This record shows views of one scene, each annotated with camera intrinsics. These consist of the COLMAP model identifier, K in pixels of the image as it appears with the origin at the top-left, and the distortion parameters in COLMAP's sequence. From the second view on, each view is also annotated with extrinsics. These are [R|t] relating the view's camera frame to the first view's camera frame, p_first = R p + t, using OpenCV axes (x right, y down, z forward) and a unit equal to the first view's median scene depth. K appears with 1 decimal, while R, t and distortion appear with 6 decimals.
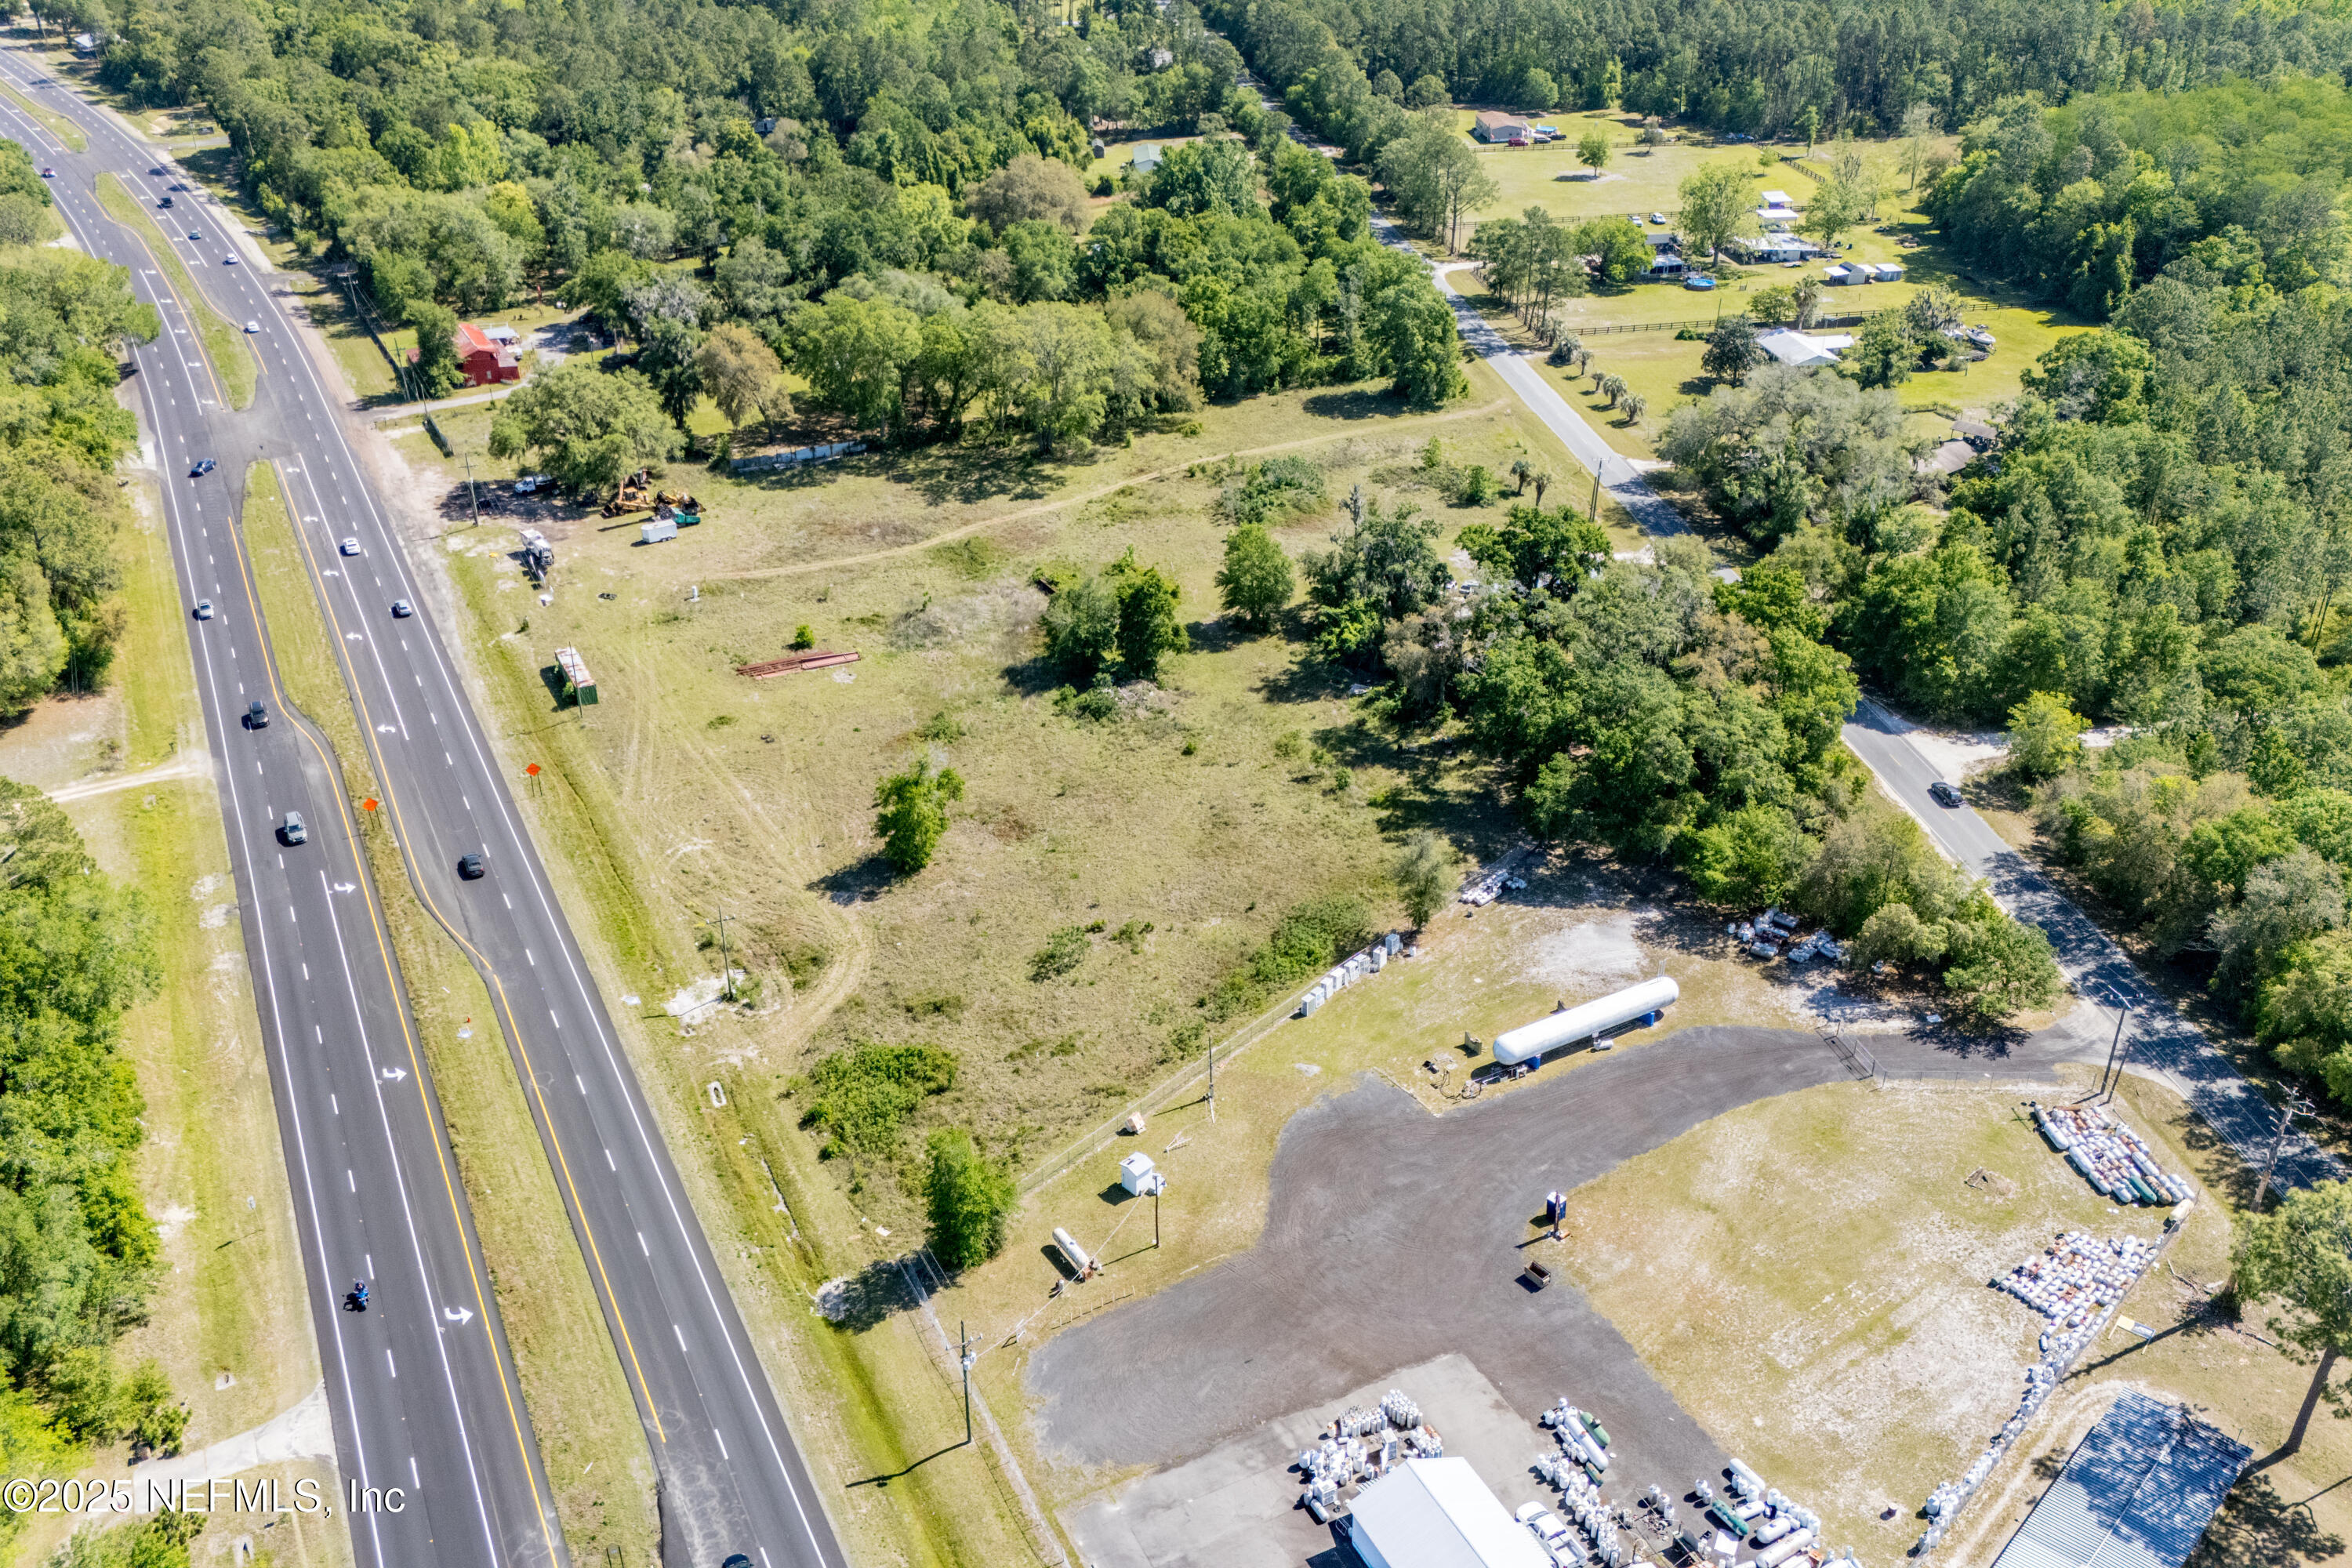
lens RADIAL K [[1938.2, 0, 1176.0], [0, 1938.2, 784.0], [0, 0, 1]] dist [0.056168, -0.042067]
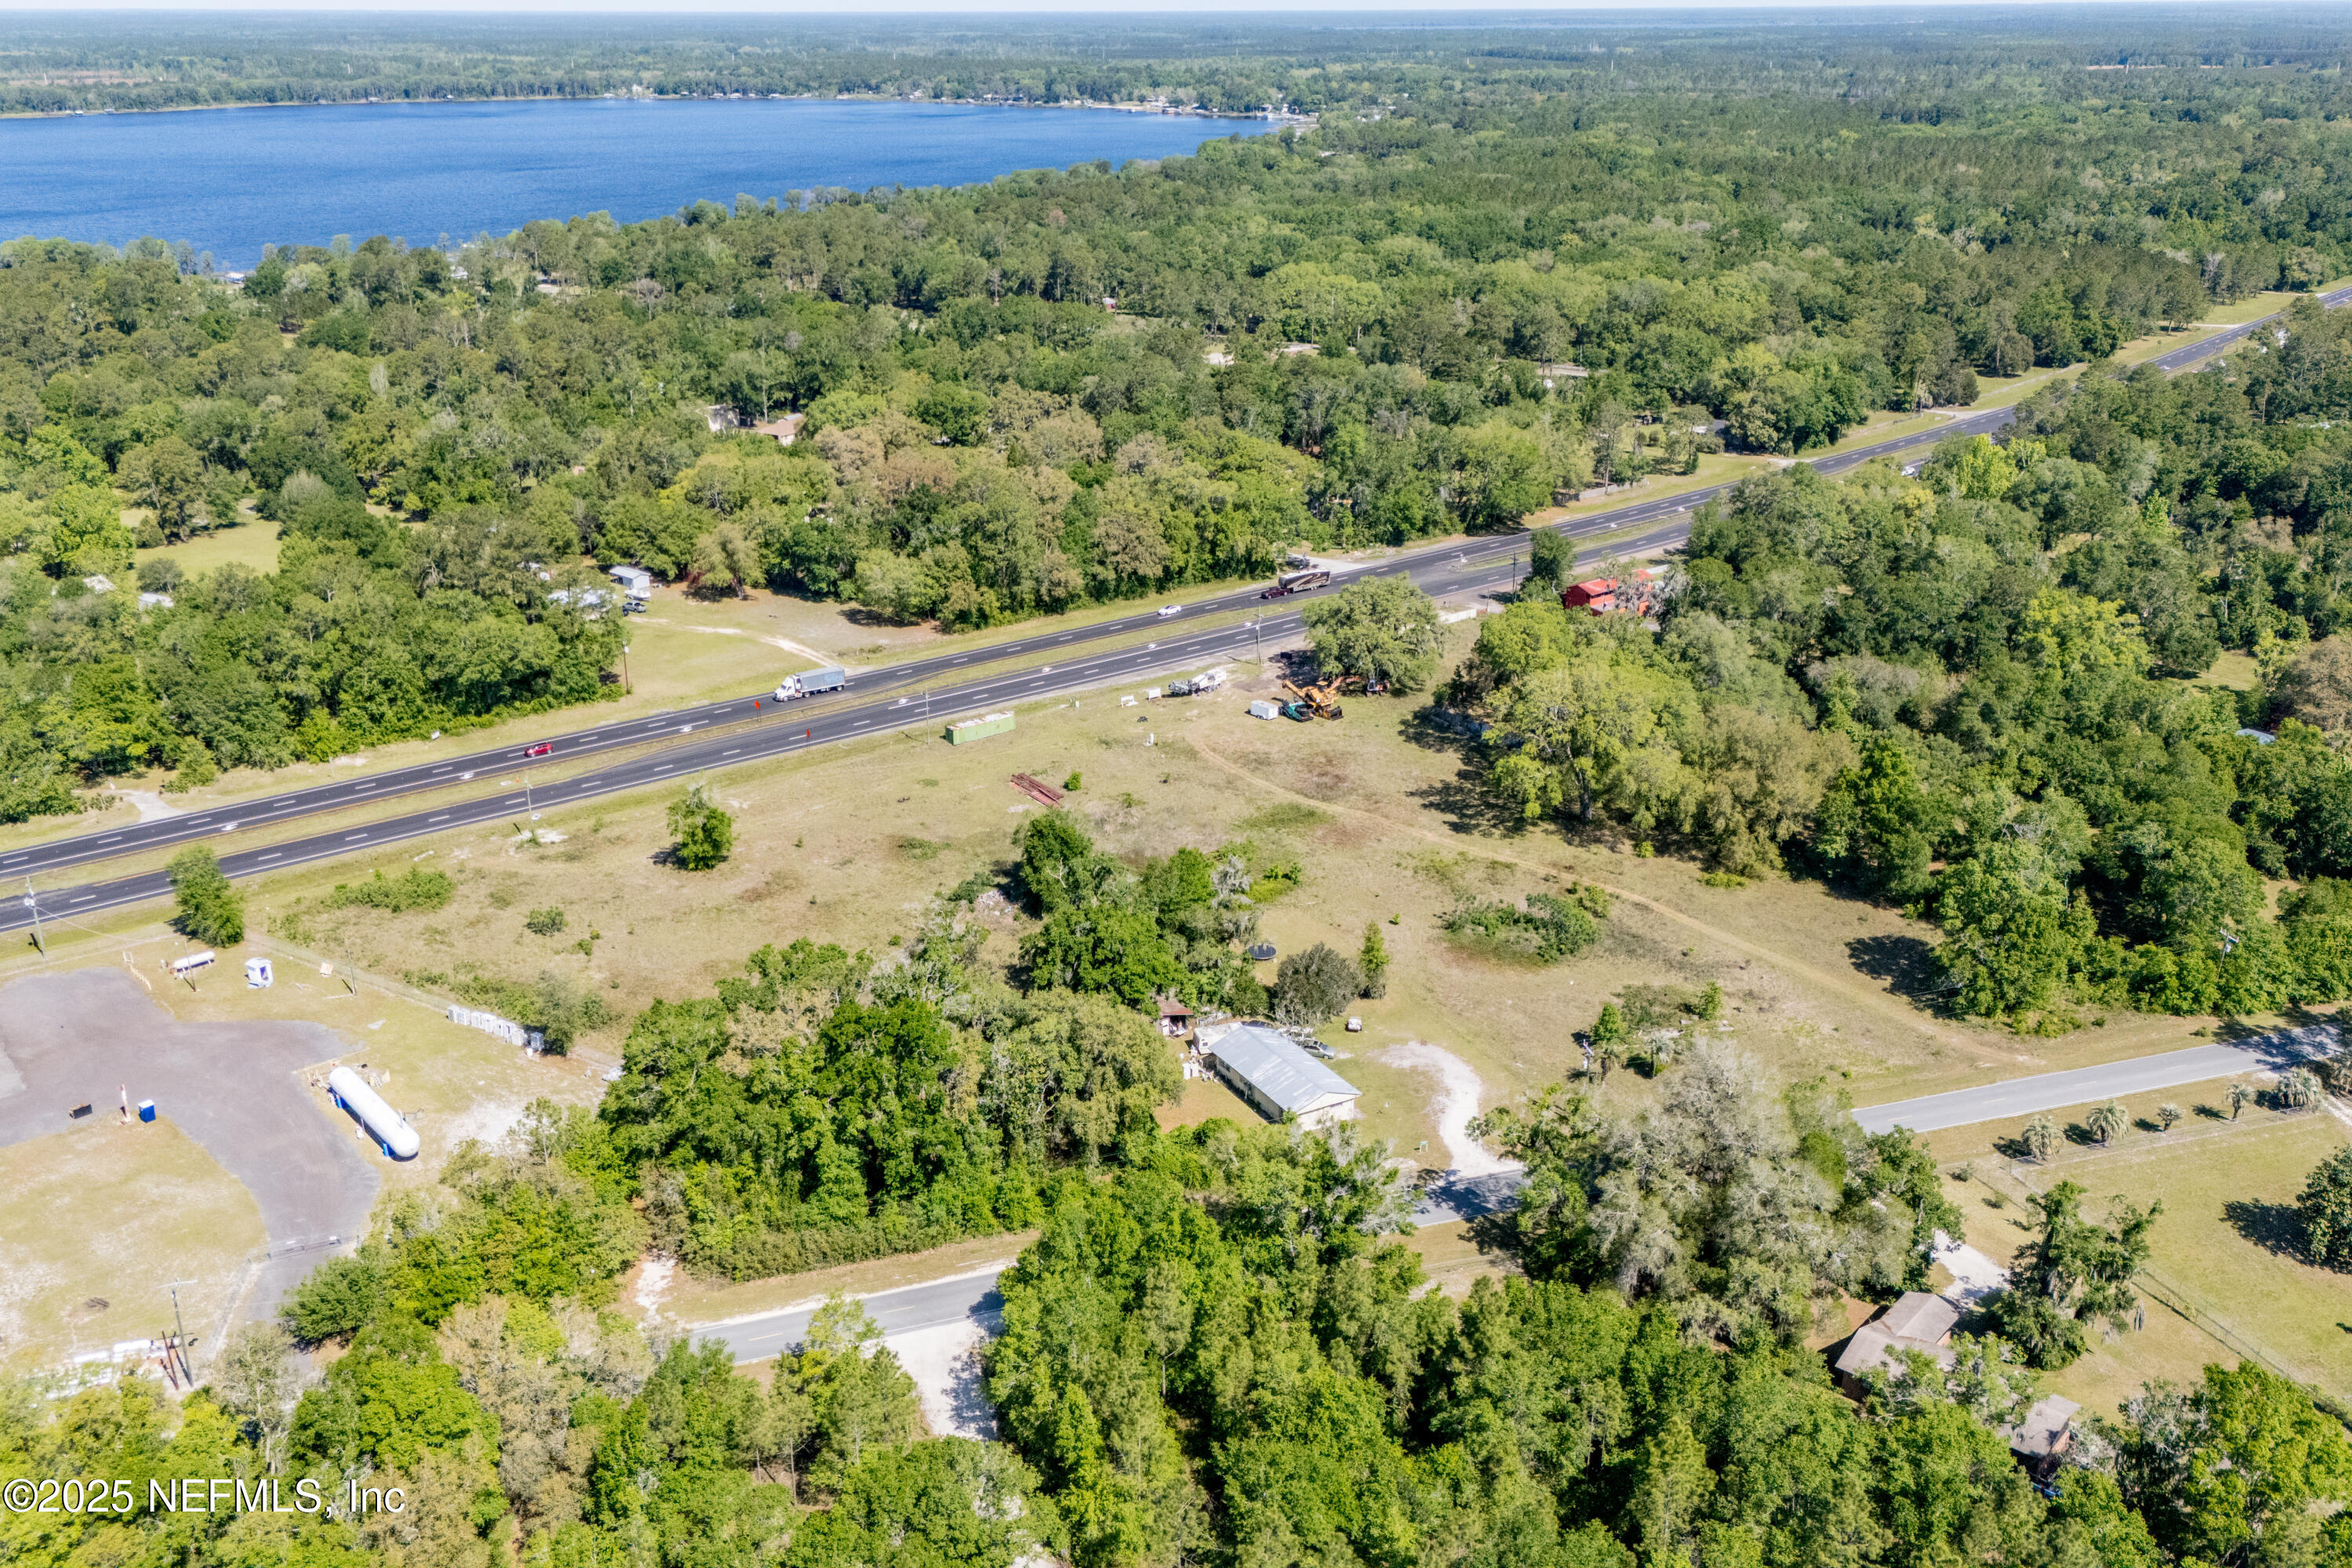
lens RADIAL K [[1938.2, 0, 1176.0], [0, 1938.2, 784.0], [0, 0, 1]] dist [0.056168, -0.042067]
pose [[0.164396, 0.356069, -0.919885, 0.891821], [-0.486446, 0.840550, 0.238425, -0.382833], [0.858105, 0.408278, 0.311392, 0.697757]]
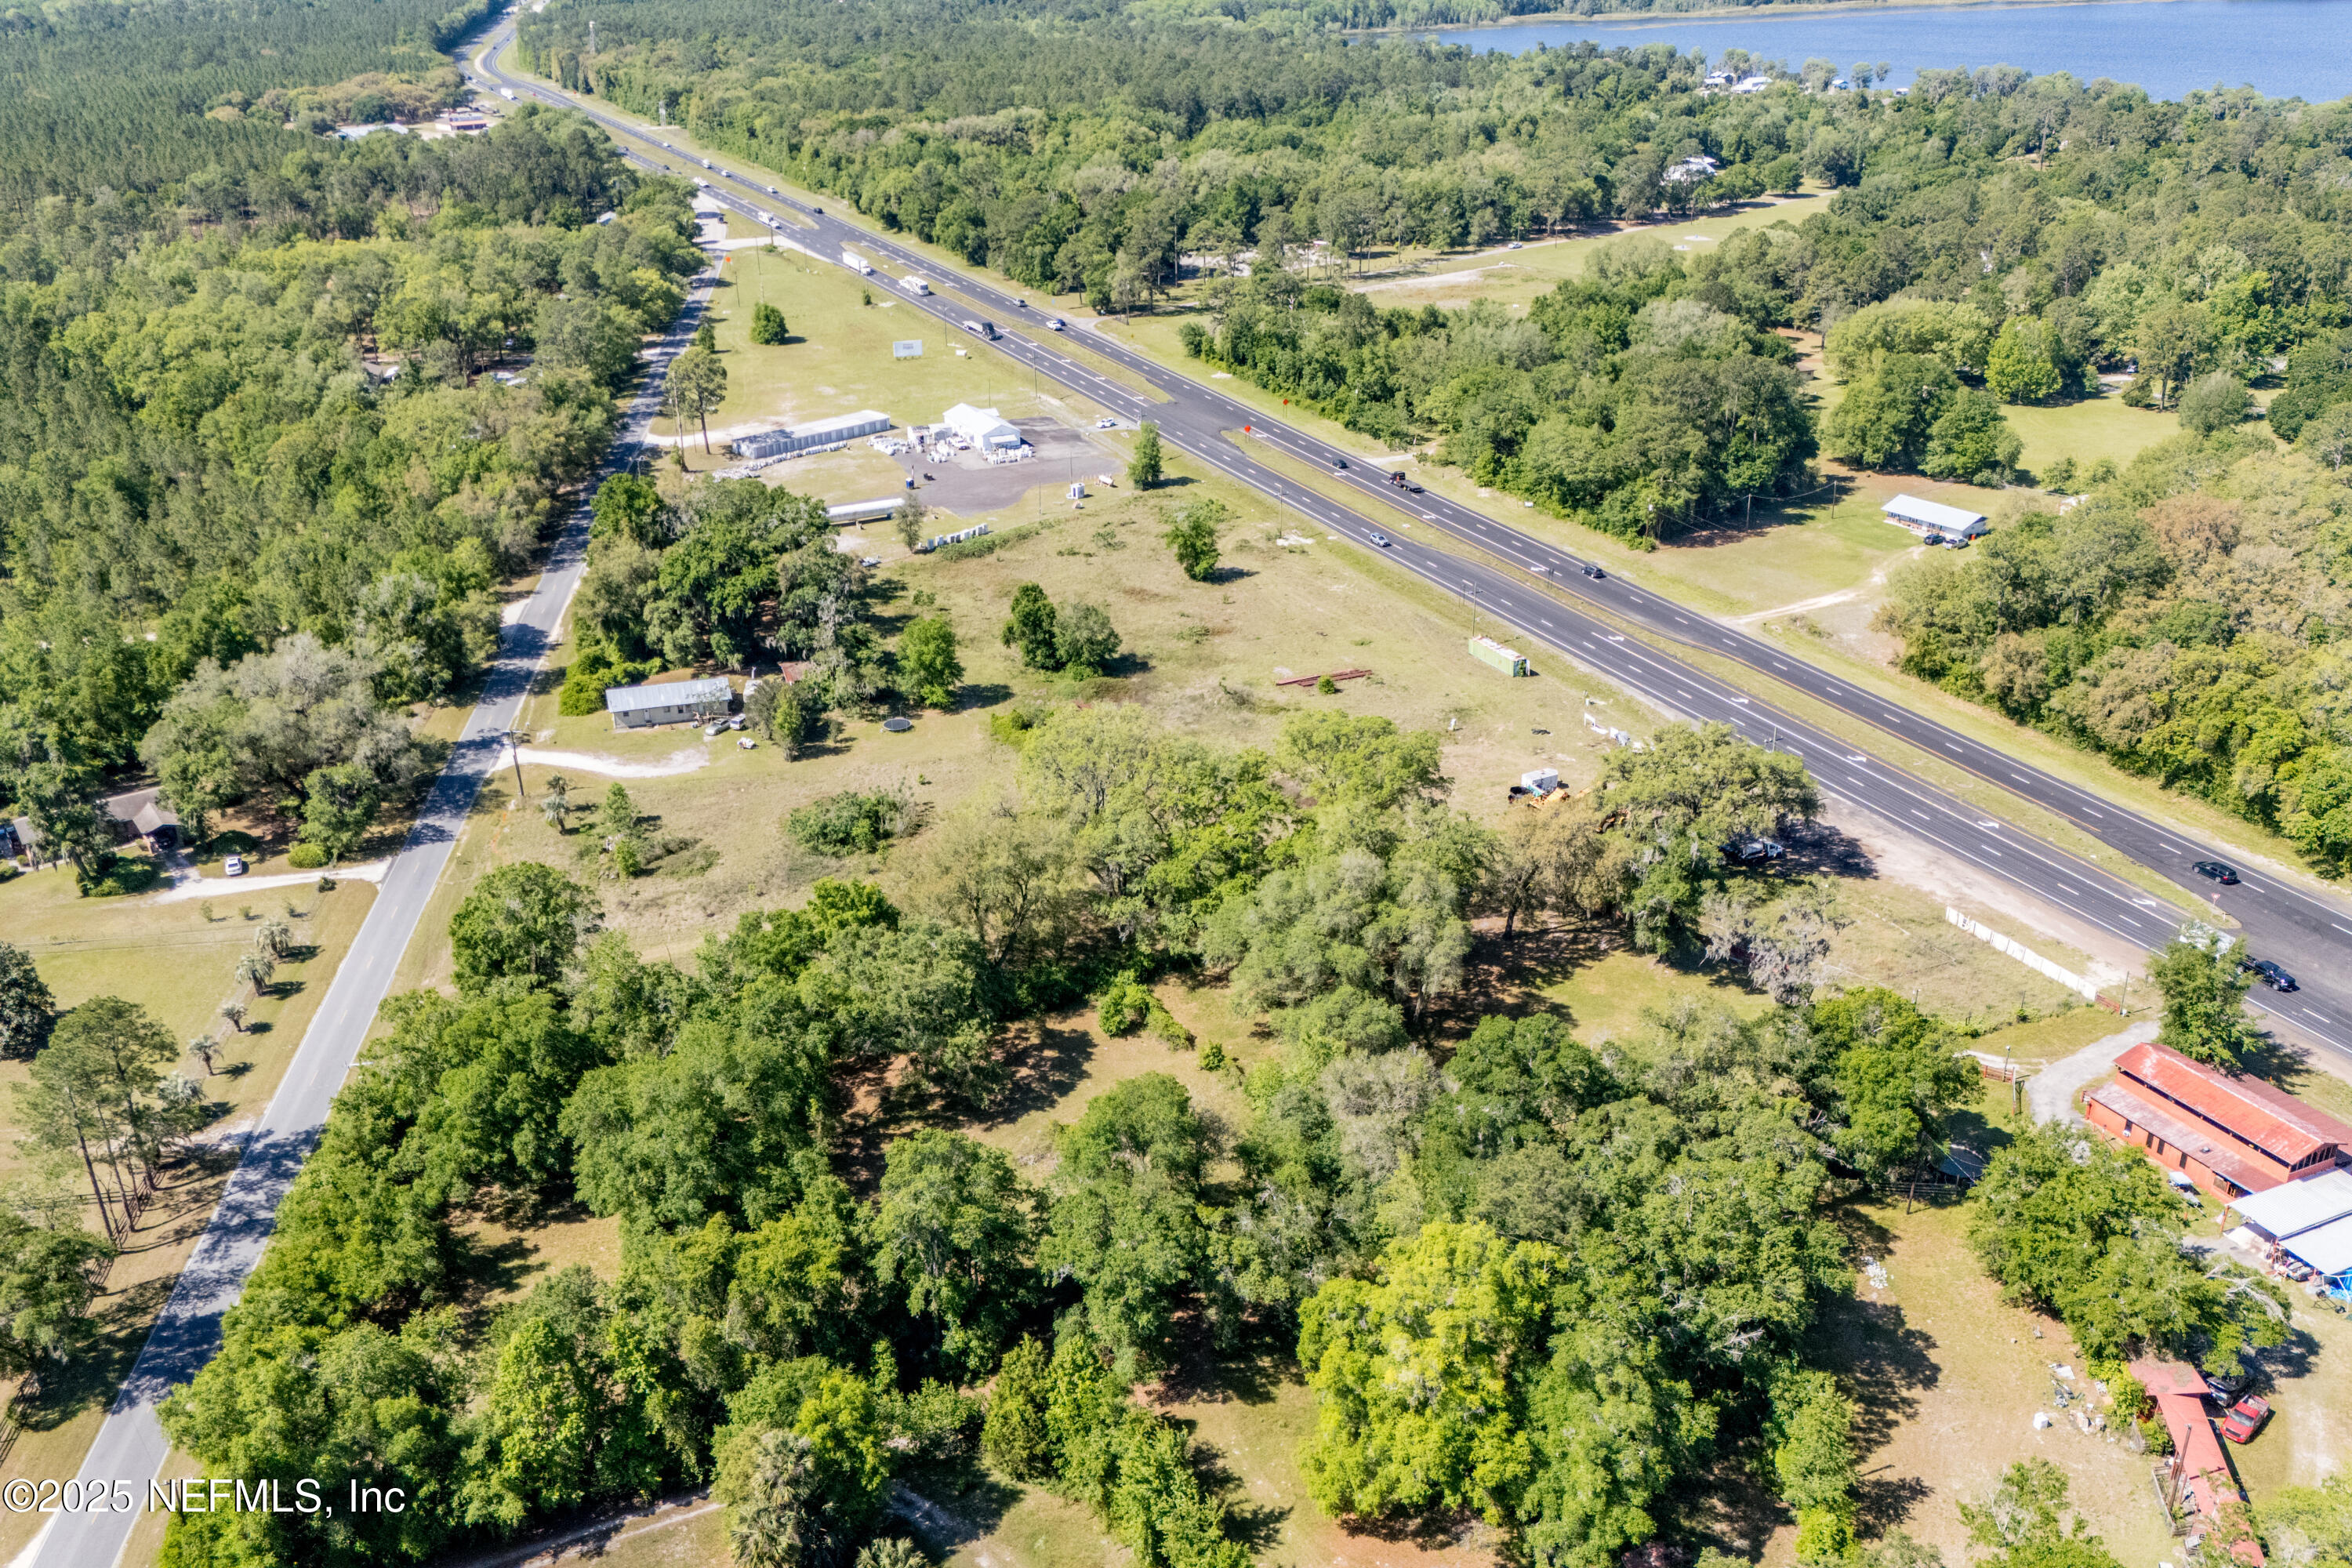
lens RADIAL K [[1938.2, 0, 1176.0], [0, 1938.2, 784.0], [0, 0, 1]] dist [0.056168, -0.042067]
pose [[-0.999540, 0.004053, 0.030044, -0.132170], [0.026936, 0.573489, 0.818771, -0.996689], [-0.013911, 0.819204, -0.573334, 1.720184]]
